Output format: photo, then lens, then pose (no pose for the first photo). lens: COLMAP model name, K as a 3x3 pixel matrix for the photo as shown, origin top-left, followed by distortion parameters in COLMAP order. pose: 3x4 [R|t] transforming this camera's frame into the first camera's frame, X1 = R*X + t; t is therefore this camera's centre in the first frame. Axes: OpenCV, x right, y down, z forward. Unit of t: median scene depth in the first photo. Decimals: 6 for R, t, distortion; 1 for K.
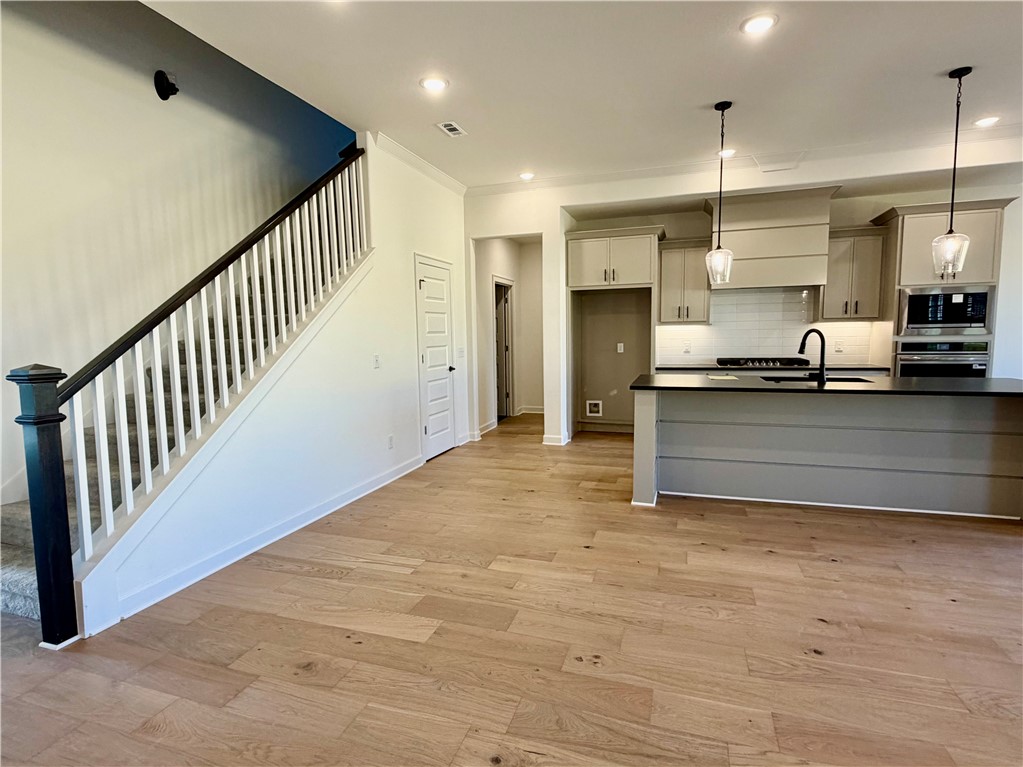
lens RADIAL K [[525.8, 0, 507.6], [0, 525.8, 385.9], [0, 0, 1]] dist [0.001865, -0.001538]
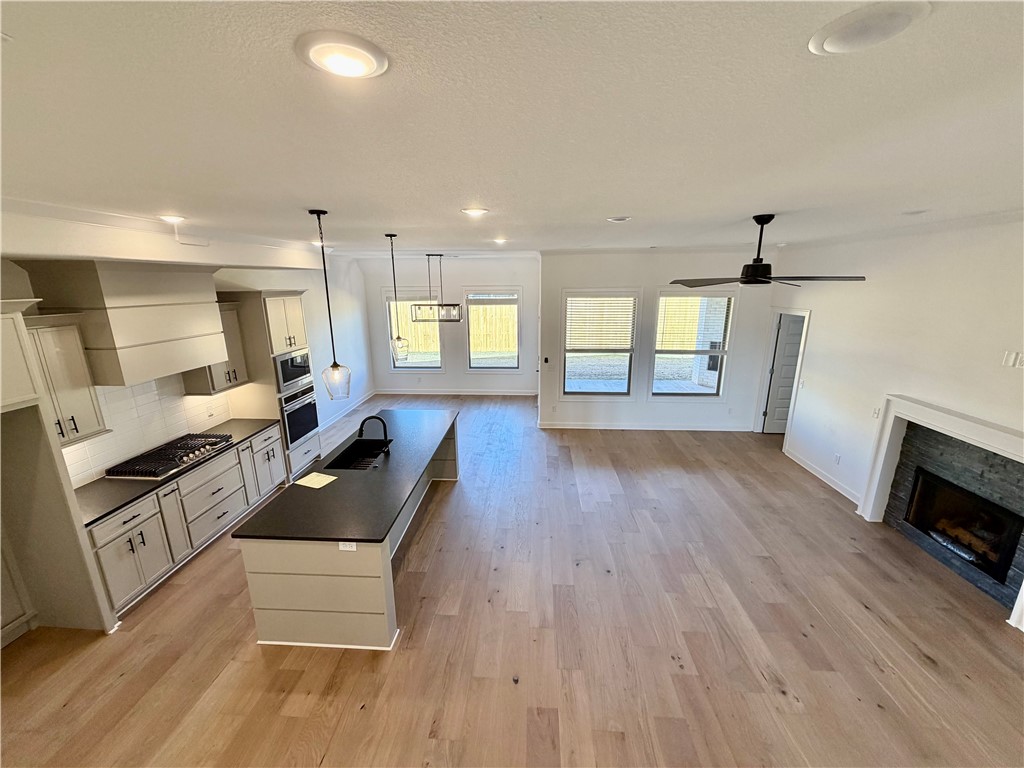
lens RADIAL K [[406.1, 0, 511.4], [0, 406.1, 384.0], [0, 0, 1]] dist [-0.002101, 0.001405]
pose [[-0.258892, -0.216895, 0.941239, -0.385964], [0.108762, 0.961719, 0.251530, -0.378366], [-0.959763, 0.167491, -0.225392, 0.862964]]
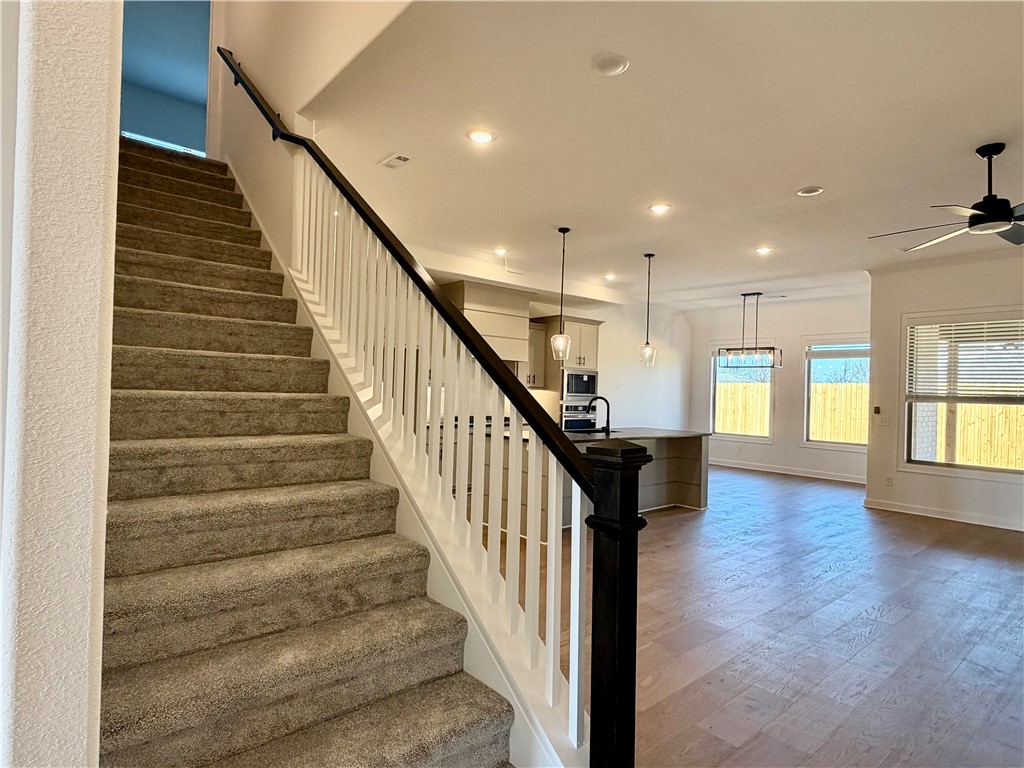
lens RADIAL K [[559.2, 0, 513.6], [0, 559.2, 386.0], [0, 0, 1]] dist [-0.002448, 0.000070]
pose [[0.511299, 0.038962, 0.858519, -0.845050], [0.049926, 0.995938, -0.074932, -0.032310], [-0.857951, 0.081175, 0.507277, 0.404804]]
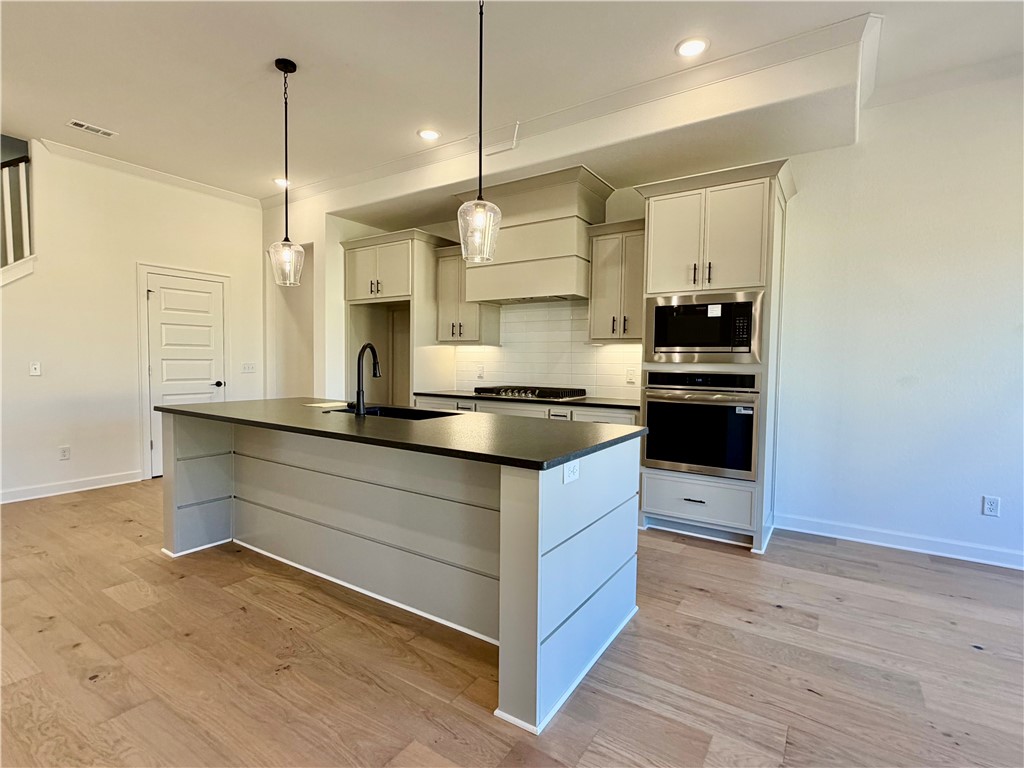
lens RADIAL K [[497.8, 0, 509.8], [0, 497.8, 385.9], [0, 0, 1]] dist [-0.002283, 0.001594]
pose [[0.965427, 0.044025, -0.256930, 0.930574], [-0.057219, 0.997387, -0.044103, -0.027862], [0.254317, 0.057279, 0.965423, 0.368554]]
